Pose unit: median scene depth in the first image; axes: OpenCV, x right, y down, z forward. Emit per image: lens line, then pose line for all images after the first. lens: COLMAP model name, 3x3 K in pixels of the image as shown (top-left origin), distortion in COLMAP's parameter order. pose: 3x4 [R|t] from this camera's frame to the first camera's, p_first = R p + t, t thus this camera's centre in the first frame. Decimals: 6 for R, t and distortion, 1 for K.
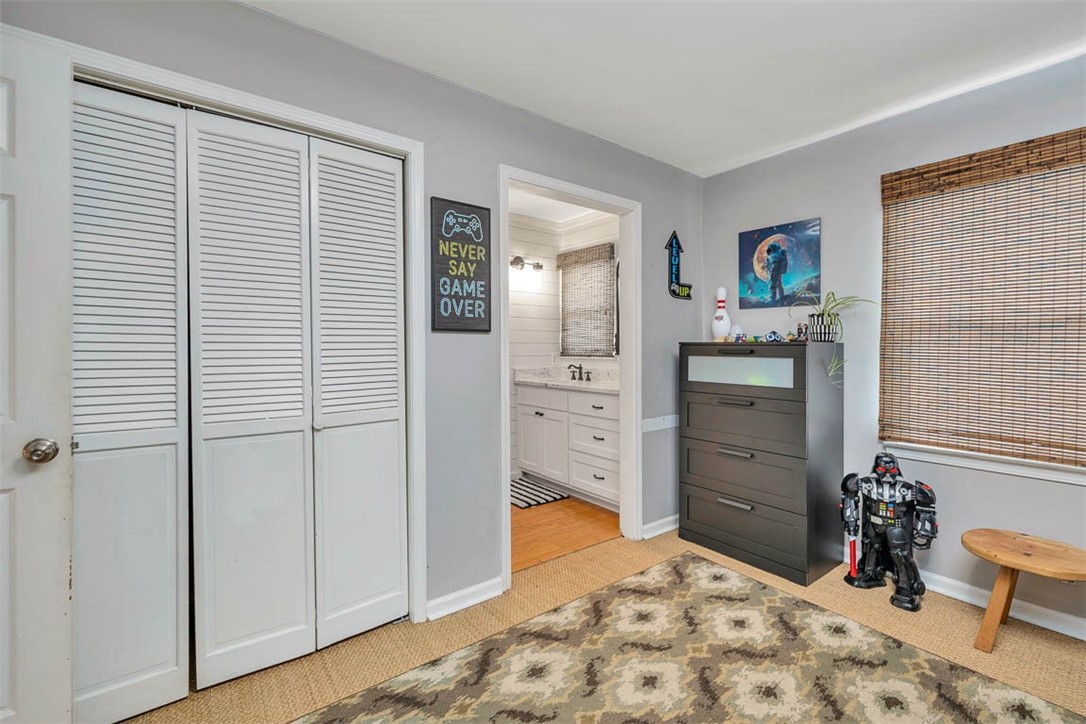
lens RADIAL K [[468.5, 0, 536.5], [0, 468.5, 346.1], [0, 0, 1]] dist [-0.002192, -0.000815]
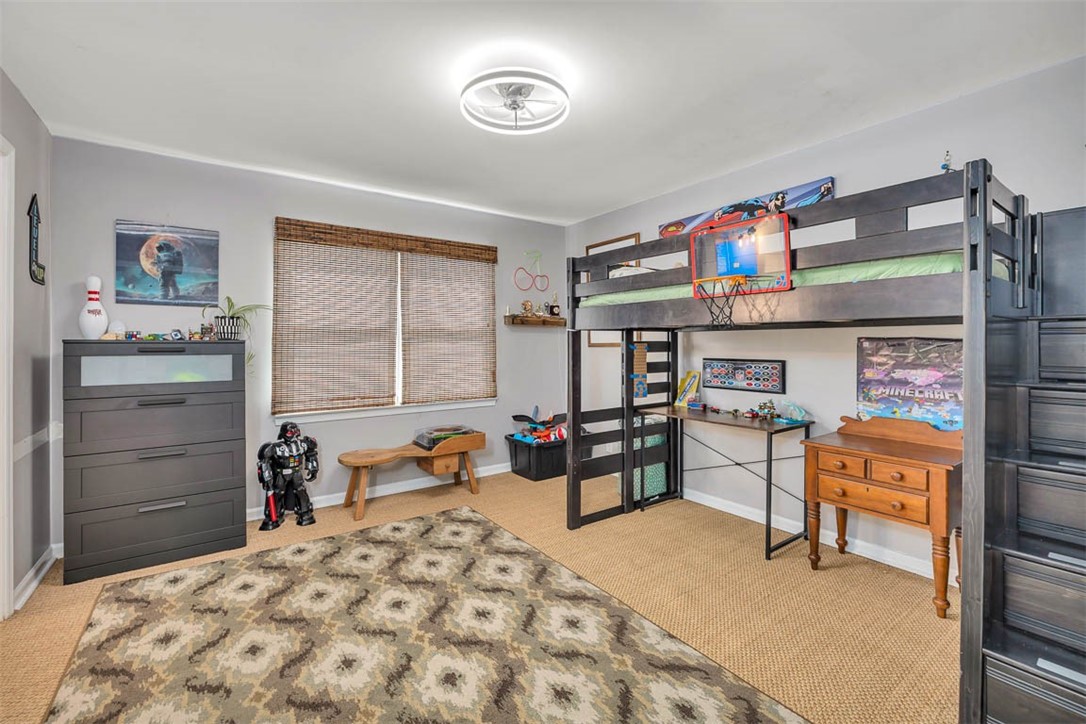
lens RADIAL K [[468.5, 0, 536.5], [0, 468.5, 346.1], [0, 0, 1]] dist [-0.002192, -0.000815]
pose [[0.036361, -0.000386, 0.999339, -0.574723], [0.006766, 0.999977, 0.000140, 0.010604], [-0.999316, 0.006756, 0.036363, 0.210956]]
